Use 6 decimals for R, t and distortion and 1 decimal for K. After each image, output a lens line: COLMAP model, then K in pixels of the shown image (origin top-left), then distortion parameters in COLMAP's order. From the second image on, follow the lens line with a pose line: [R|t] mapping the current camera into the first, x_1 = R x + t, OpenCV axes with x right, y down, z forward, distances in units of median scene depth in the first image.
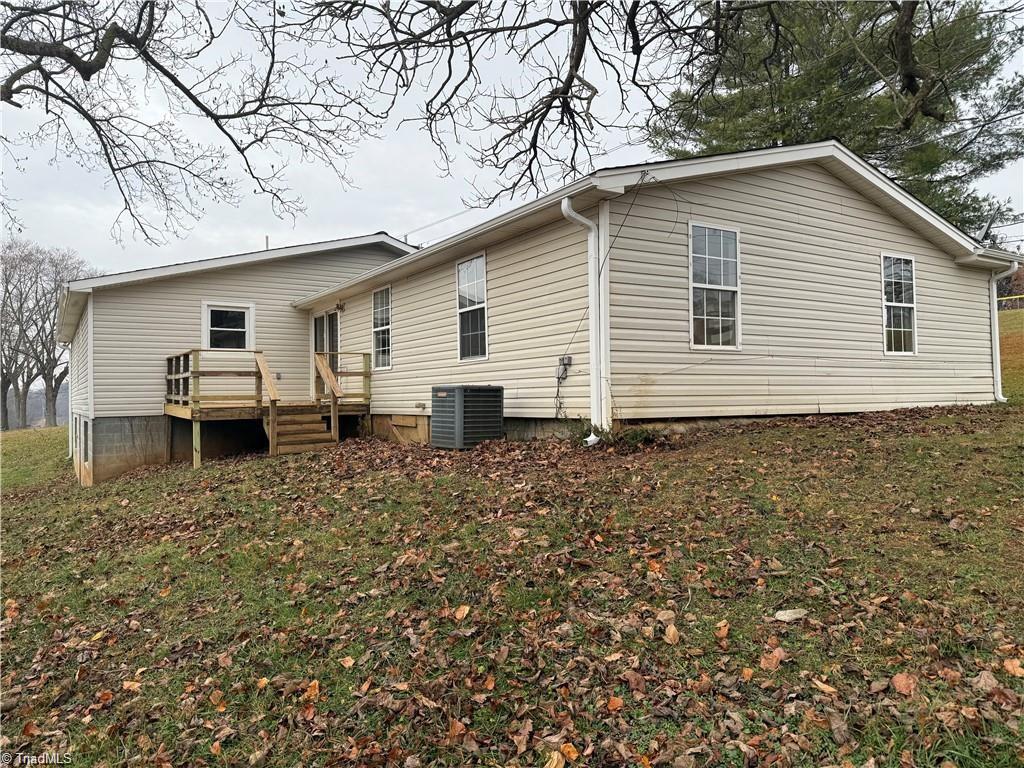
lens RADIAL K [[720.0, 0, 517.1], [0, 720.0, 393.8], [0, 0, 1]] dist [0.137292, -0.213218]
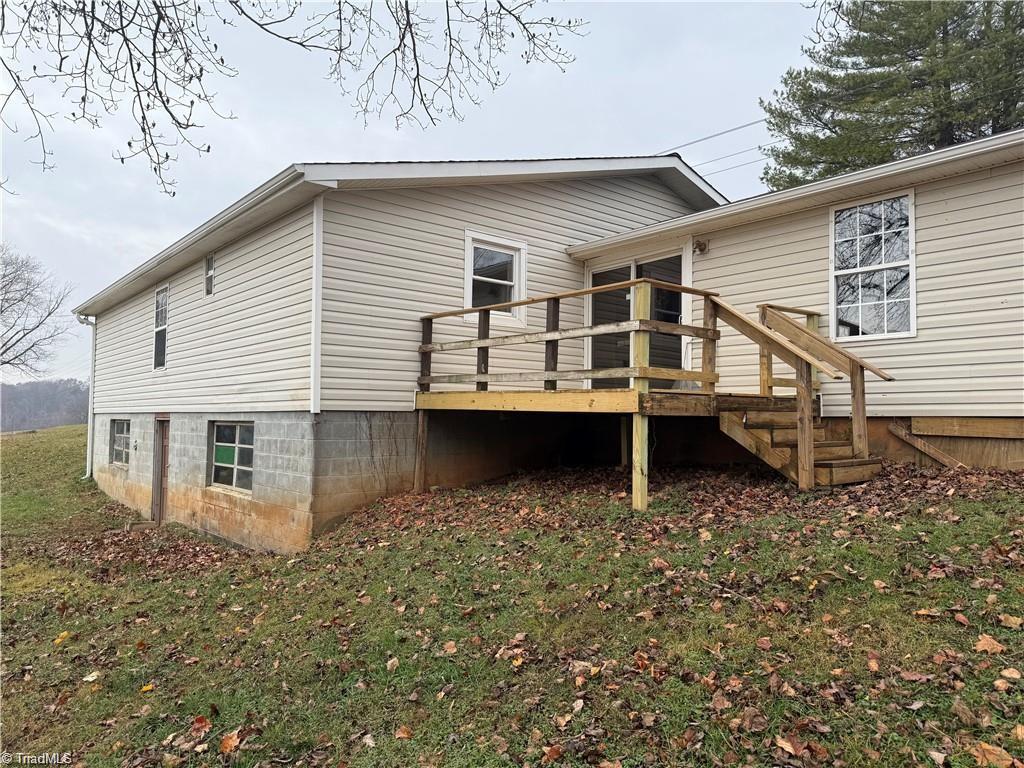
lens RADIAL K [[718.2, 0, 512.0], [0, 718.2, 384.0], [0, 0, 1]] dist [0.086265, -0.112137]
pose [[0.991024, 0.030169, 0.130239, -0.618943], [-0.024025, 0.998534, -0.048495, 0.043074], [-0.131511, 0.044930, 0.990296, 0.519759]]
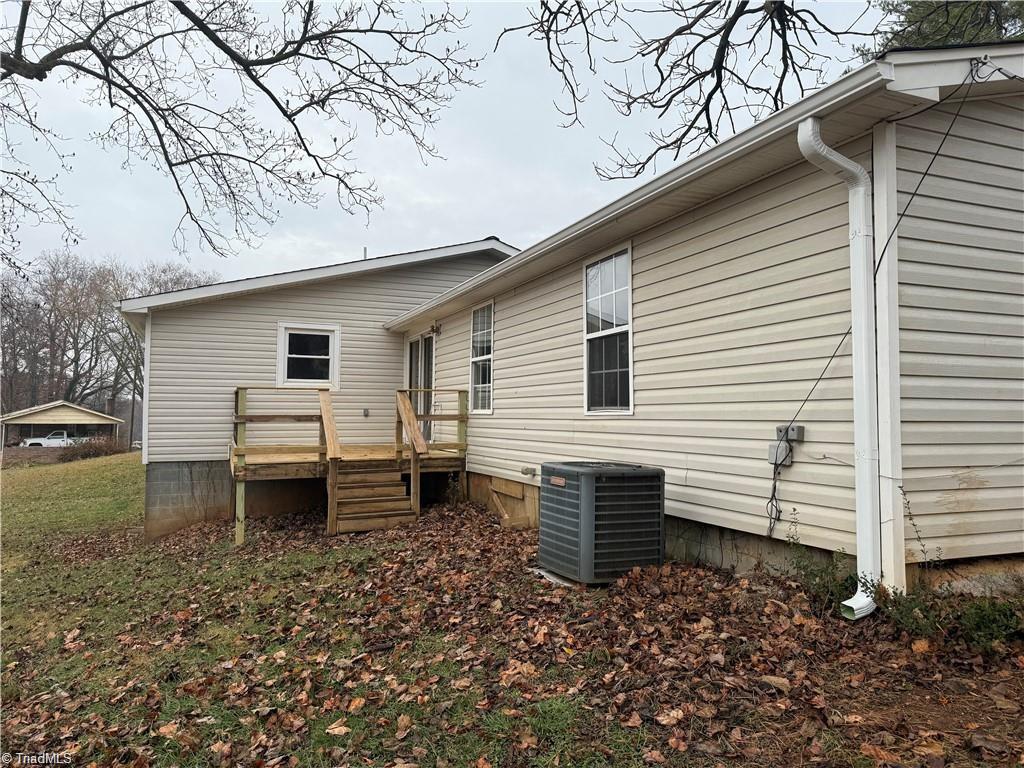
lens RADIAL K [[719.0, 0, 513.9], [0, 719.0, 387.2], [0, 0, 1]] dist [0.133792, -0.216062]
pose [[0.985046, 0.011007, -0.171937, -0.029329], [-0.016651, 0.999368, -0.031417, -0.042195], [0.171482, 0.033810, 0.984607, 0.308977]]
